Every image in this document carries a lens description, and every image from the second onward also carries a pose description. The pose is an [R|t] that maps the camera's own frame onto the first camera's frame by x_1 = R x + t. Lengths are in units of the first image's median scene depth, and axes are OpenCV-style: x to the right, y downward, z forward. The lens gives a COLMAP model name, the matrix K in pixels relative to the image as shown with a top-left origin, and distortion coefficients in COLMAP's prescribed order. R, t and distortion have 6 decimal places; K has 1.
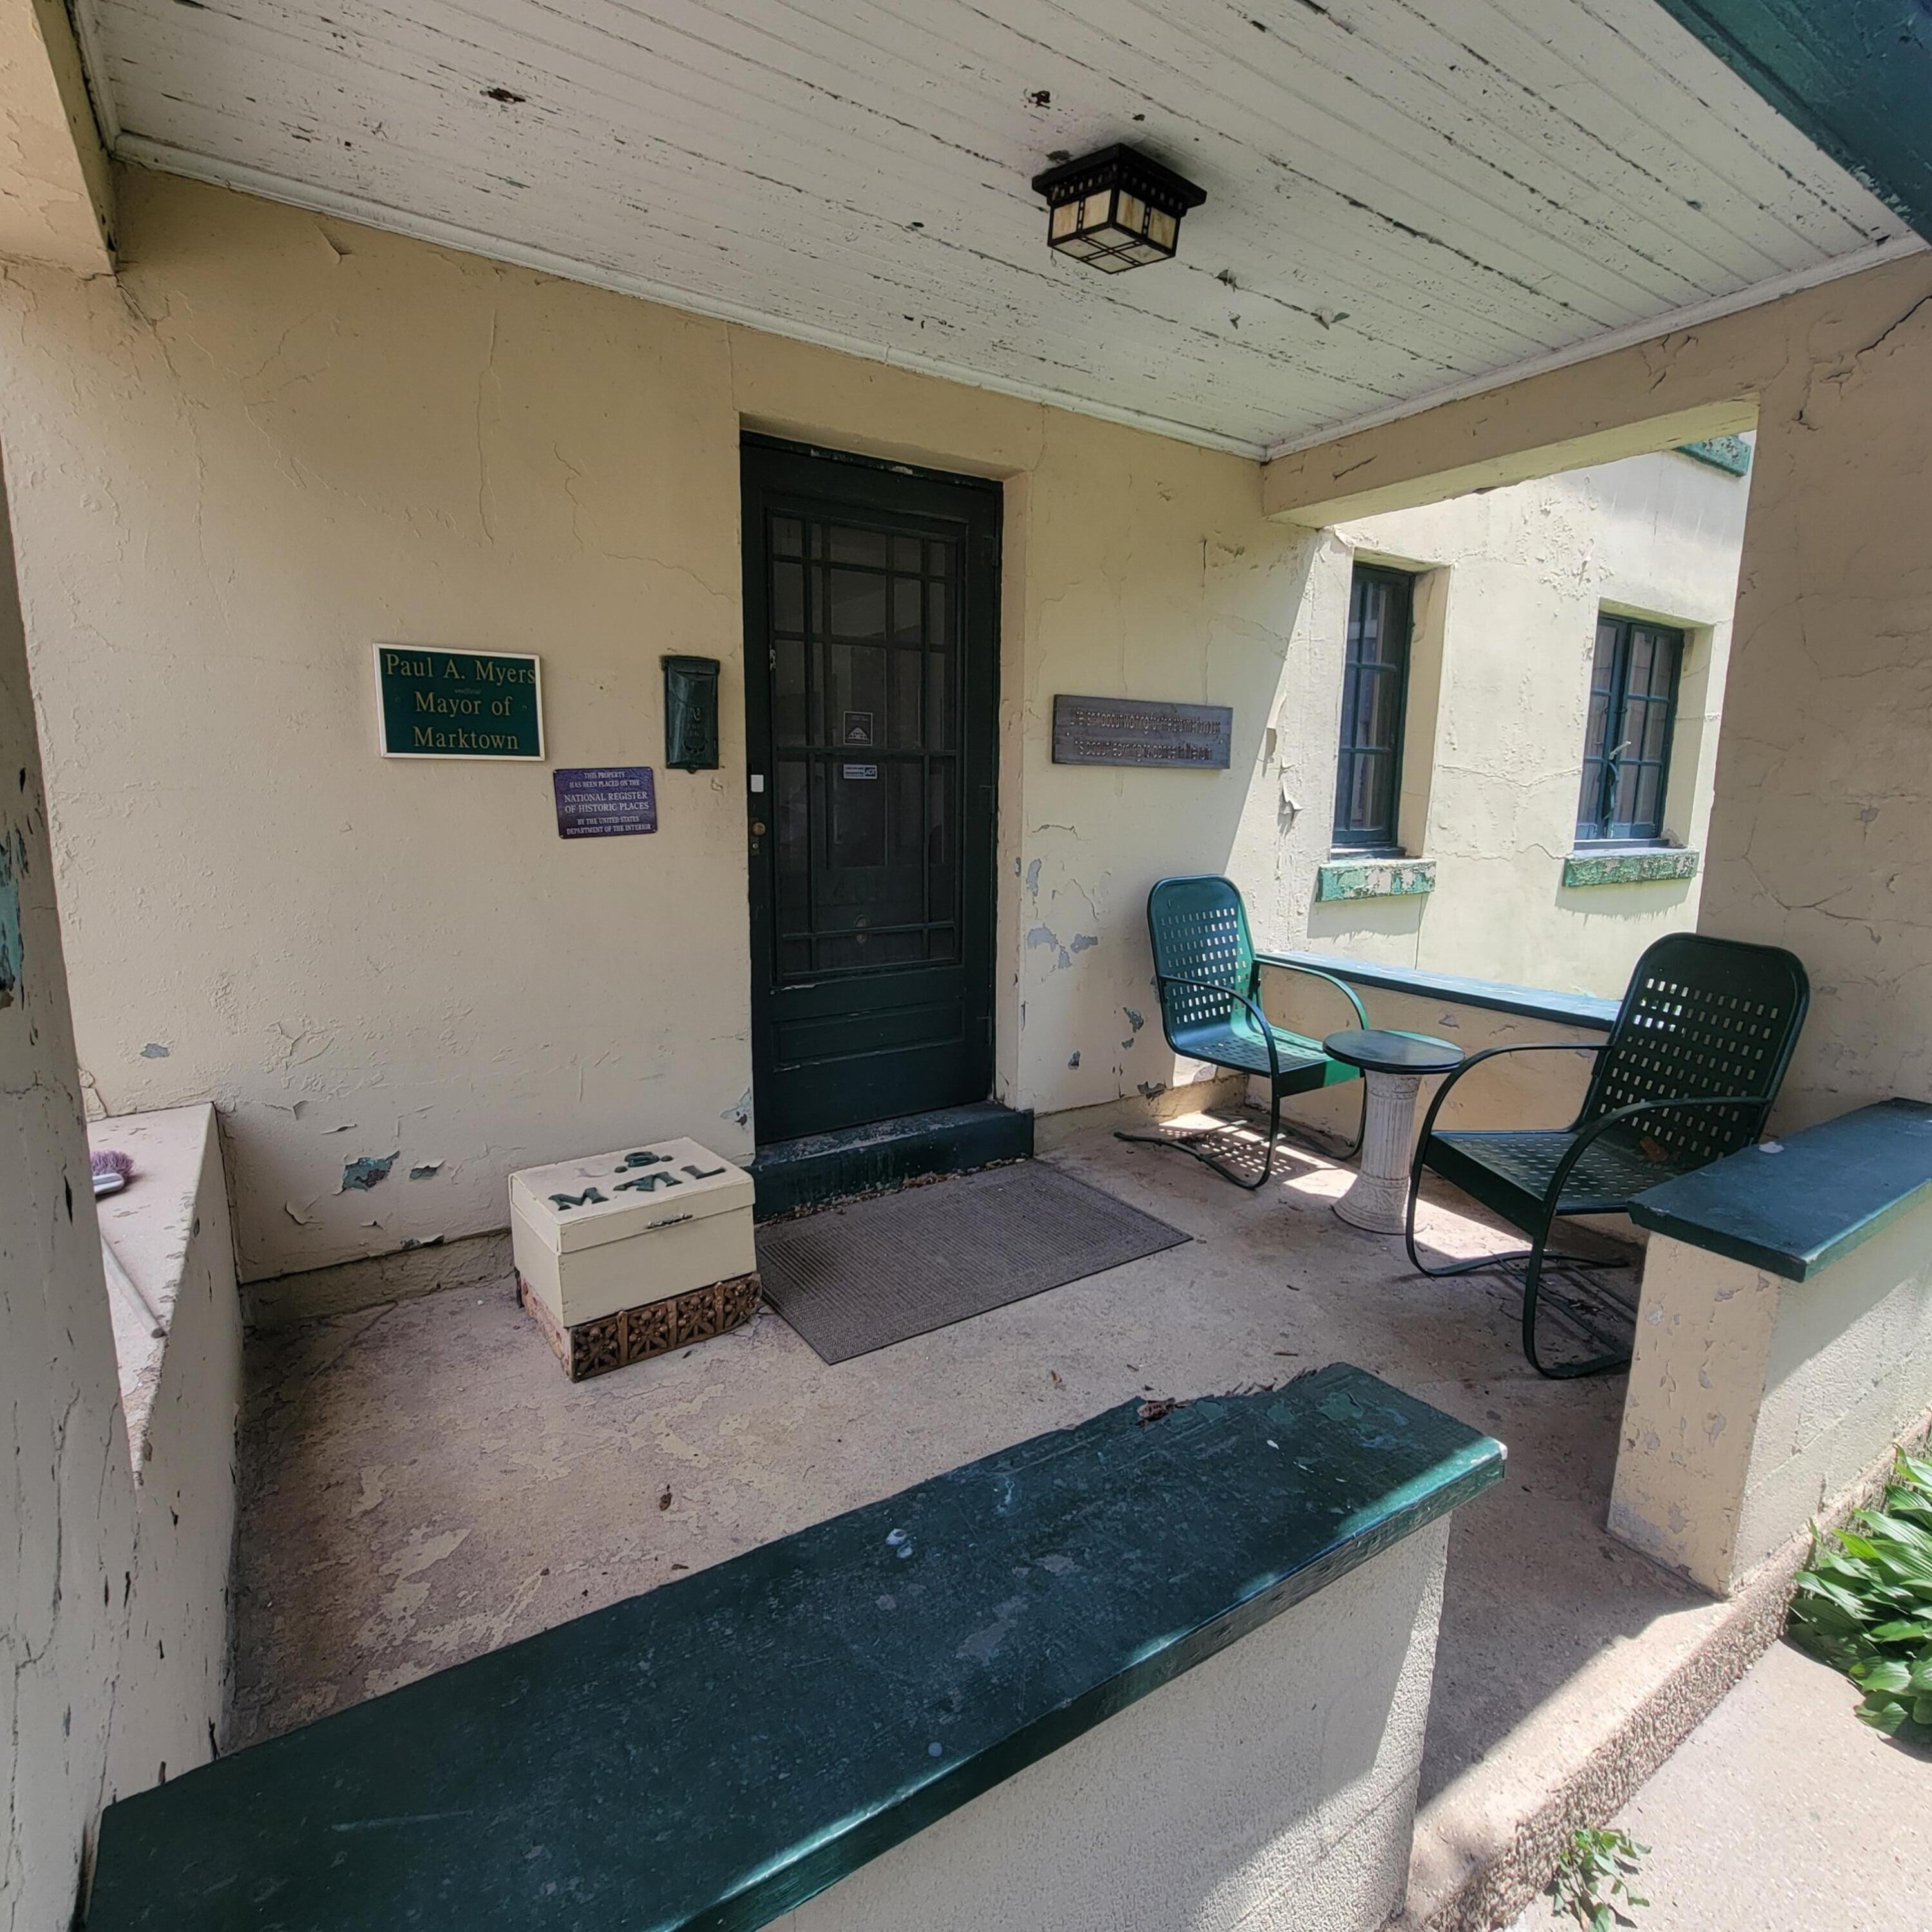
lens RADIAL K [[1047.5, 0, 981.2], [0, 1047.5, 956.8], [0, 0, 1]] dist [-0.004167, 0.002277]
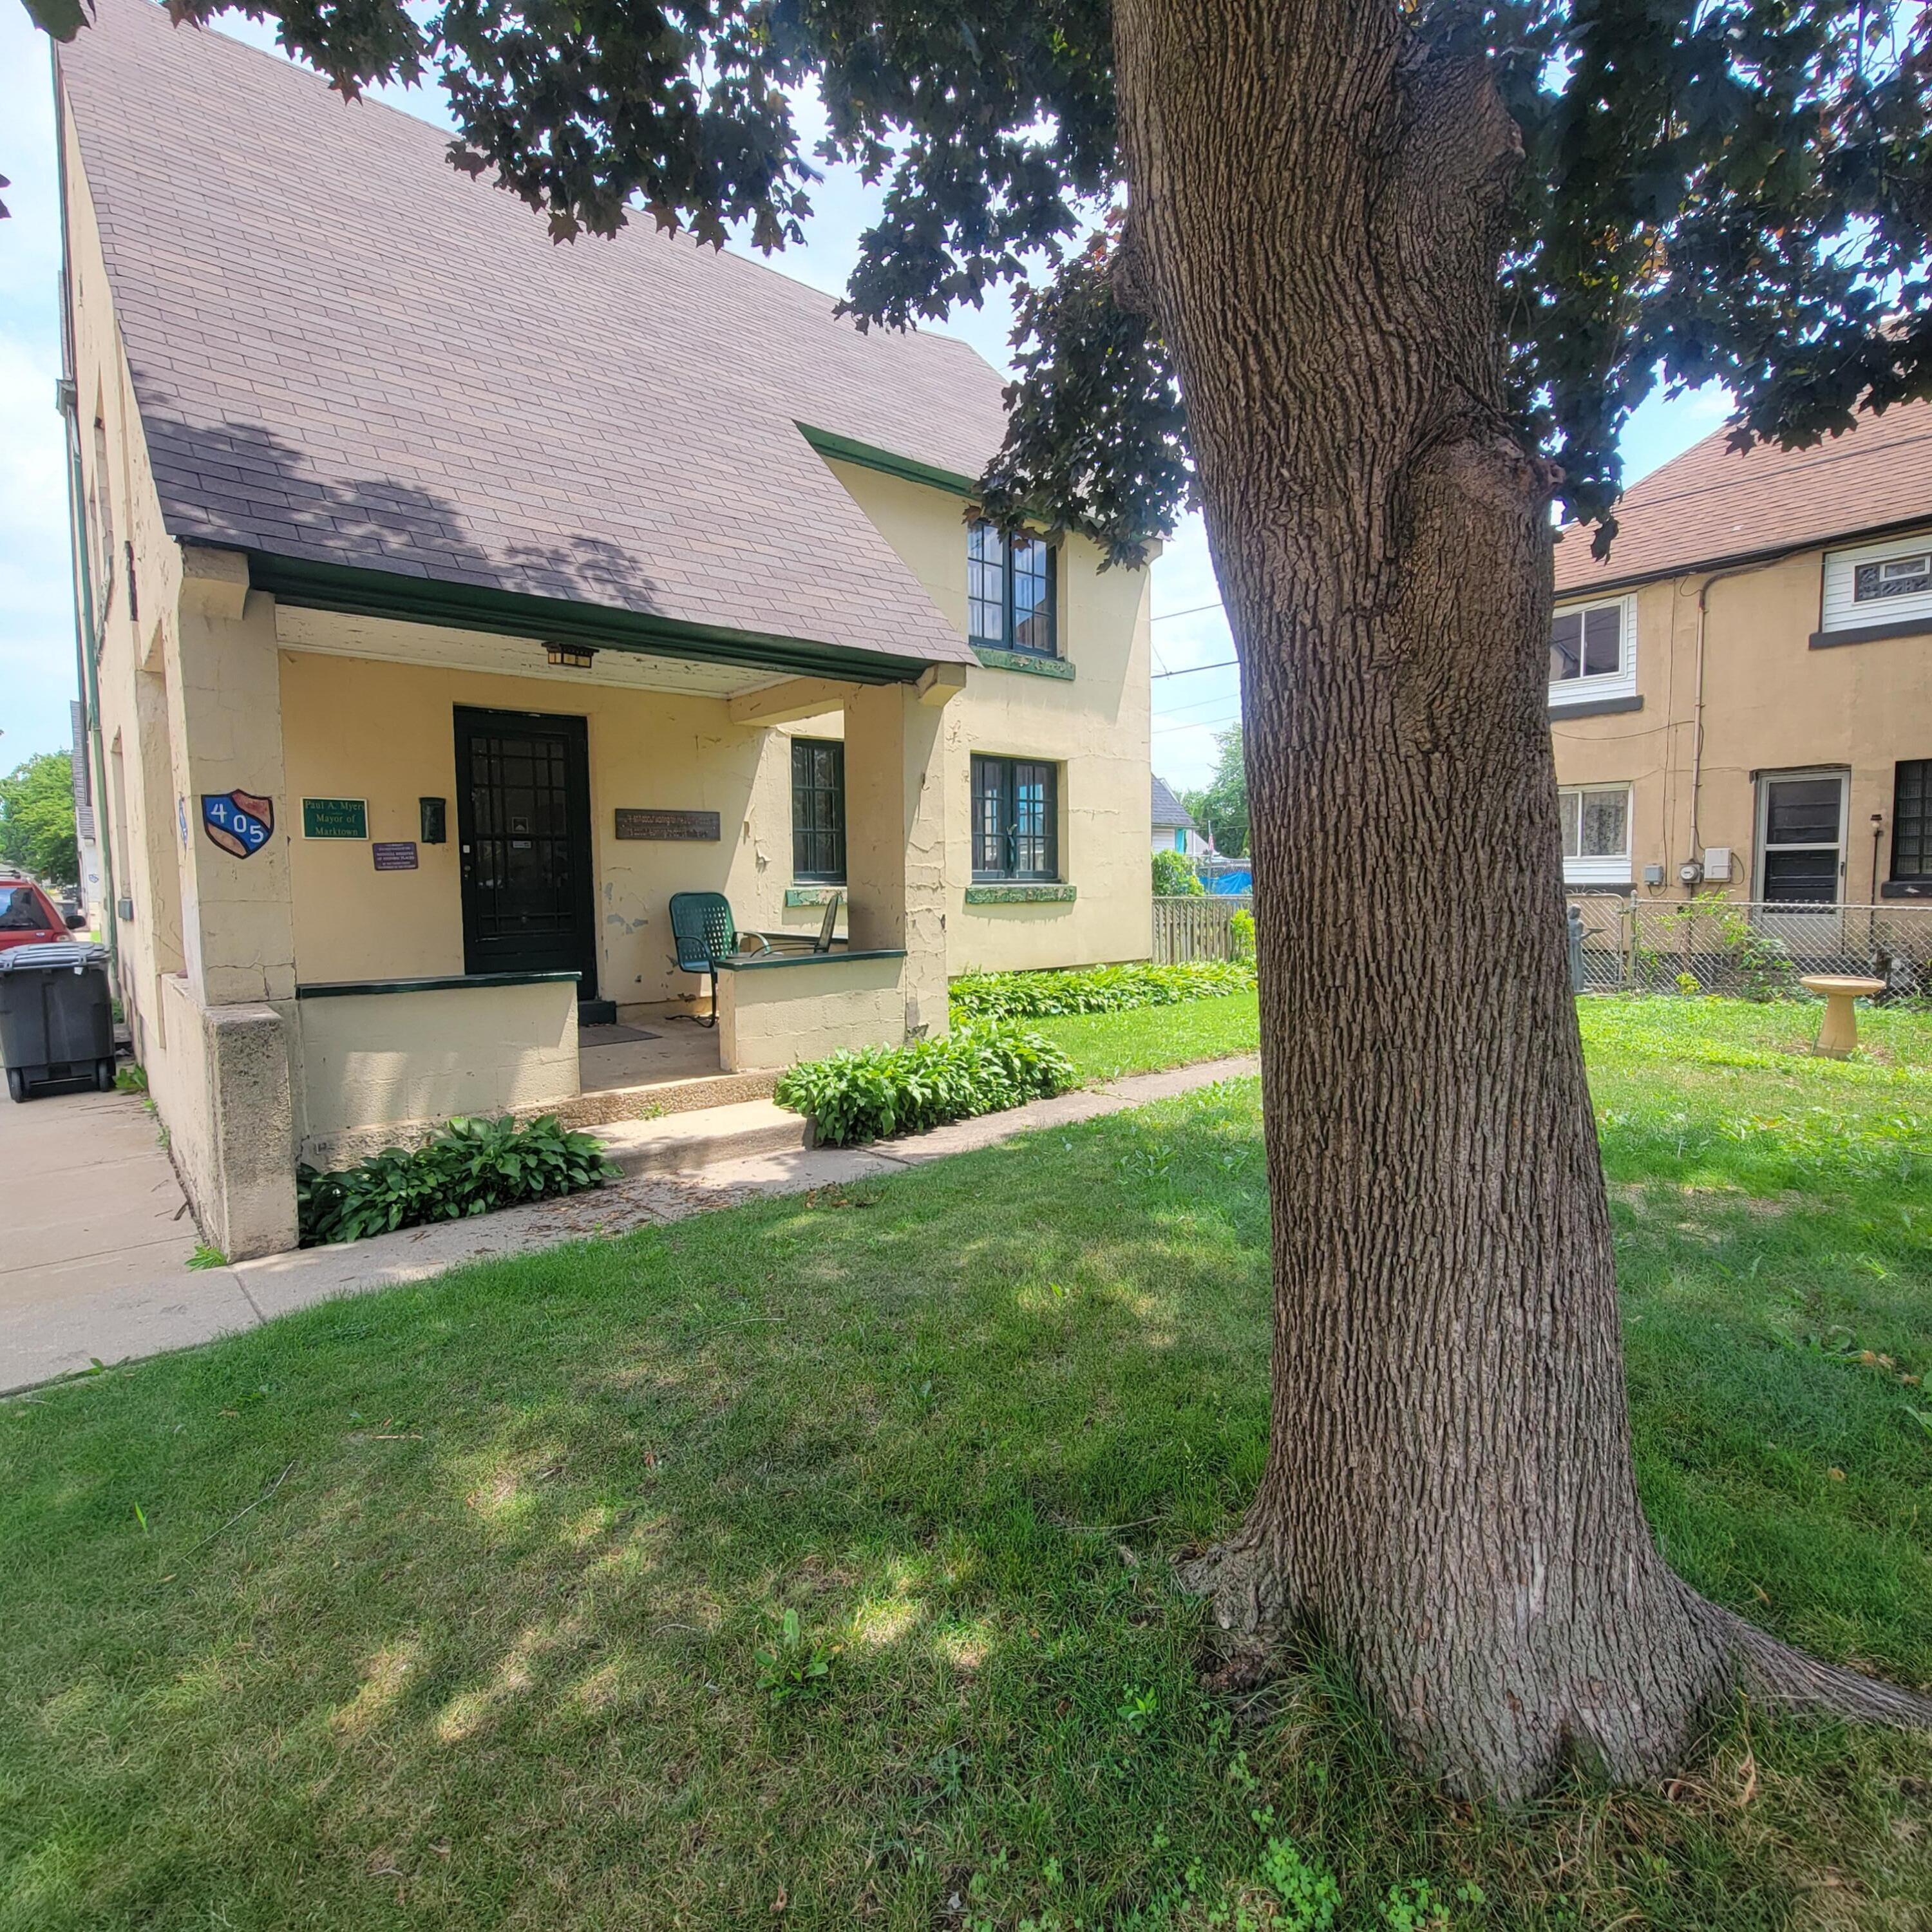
lens RADIAL K [[1047.5, 0, 981.2], [0, 1047.5, 956.8], [0, 0, 1]] dist [-0.004167, 0.002277]
pose [[0.991540, -0.033514, 0.125399, 0.532289], [0.044465, 0.995339, -0.085578, 0.276729], [-0.121946, 0.090430, 0.988409, -1.215405]]
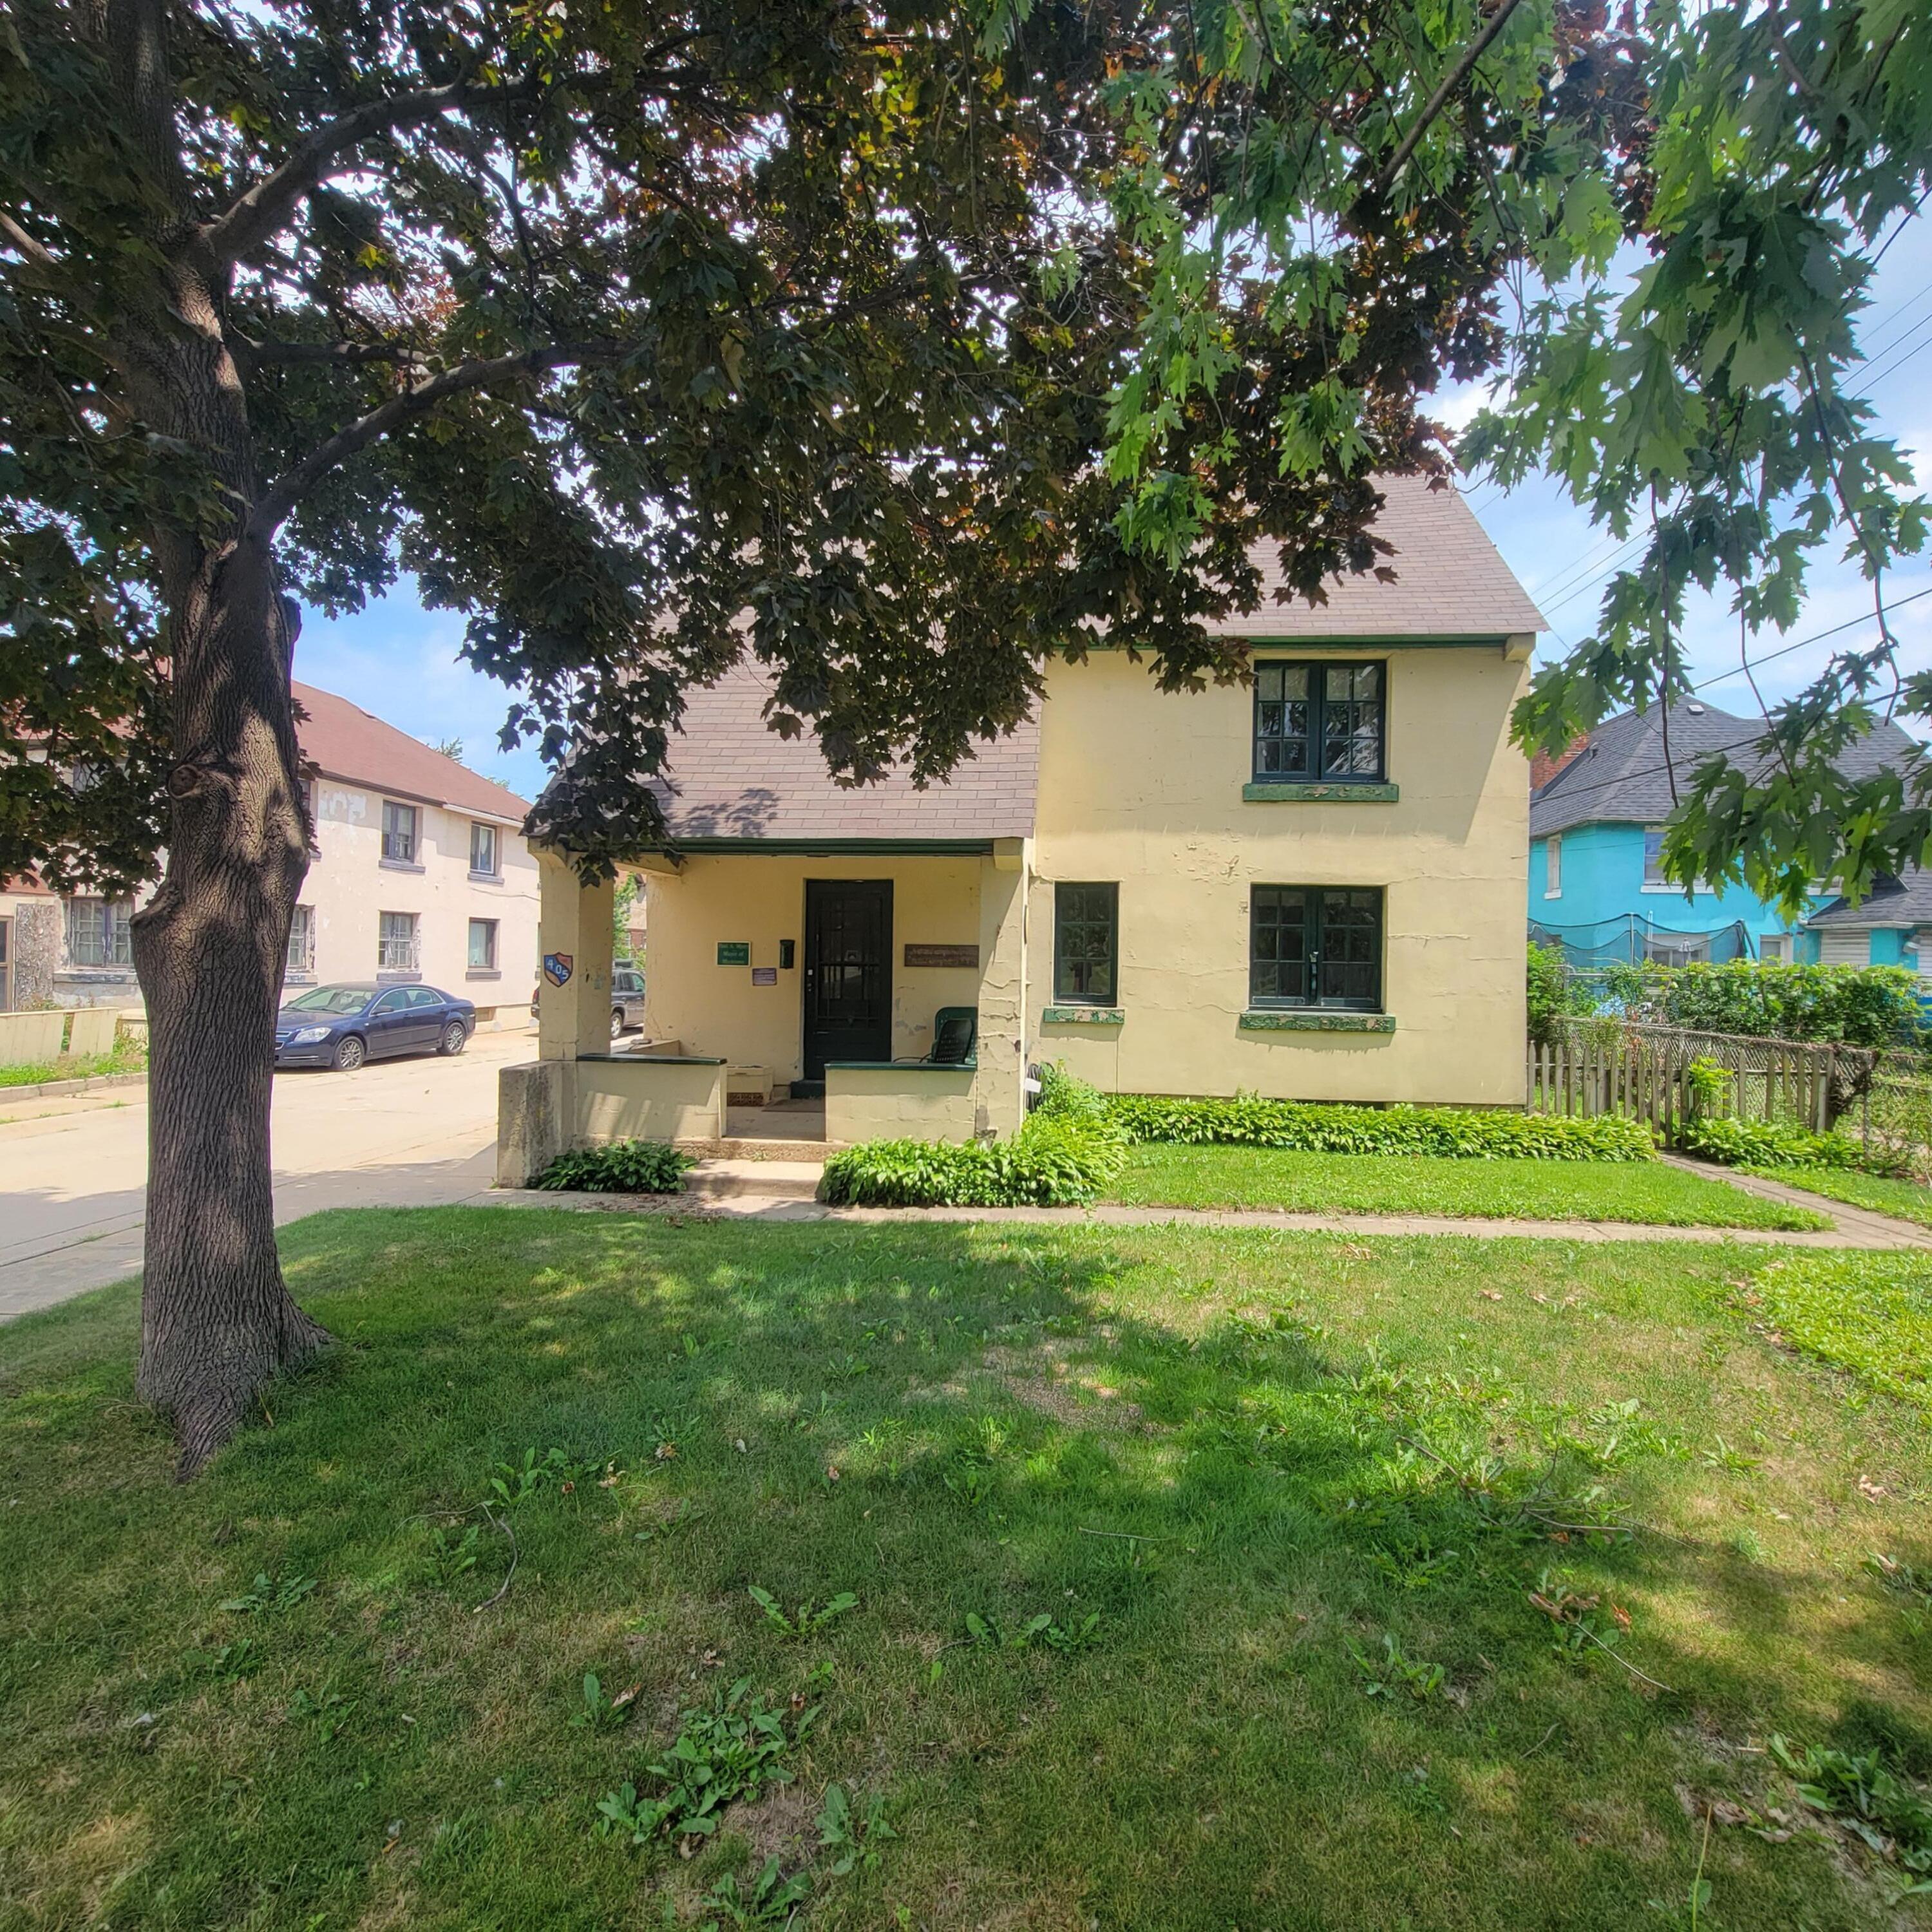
lens RADIAL K [[1047.5, 0, 981.2], [0, 1047.5, 956.8], [0, 0, 1]] dist [-0.004167, 0.002277]
pose [[0.782775, -0.002065, -0.622301, 2.084971], [-0.107421, 0.984535, -0.138390, 0.179443], [0.612963, 0.175176, 0.770448, -1.180648]]
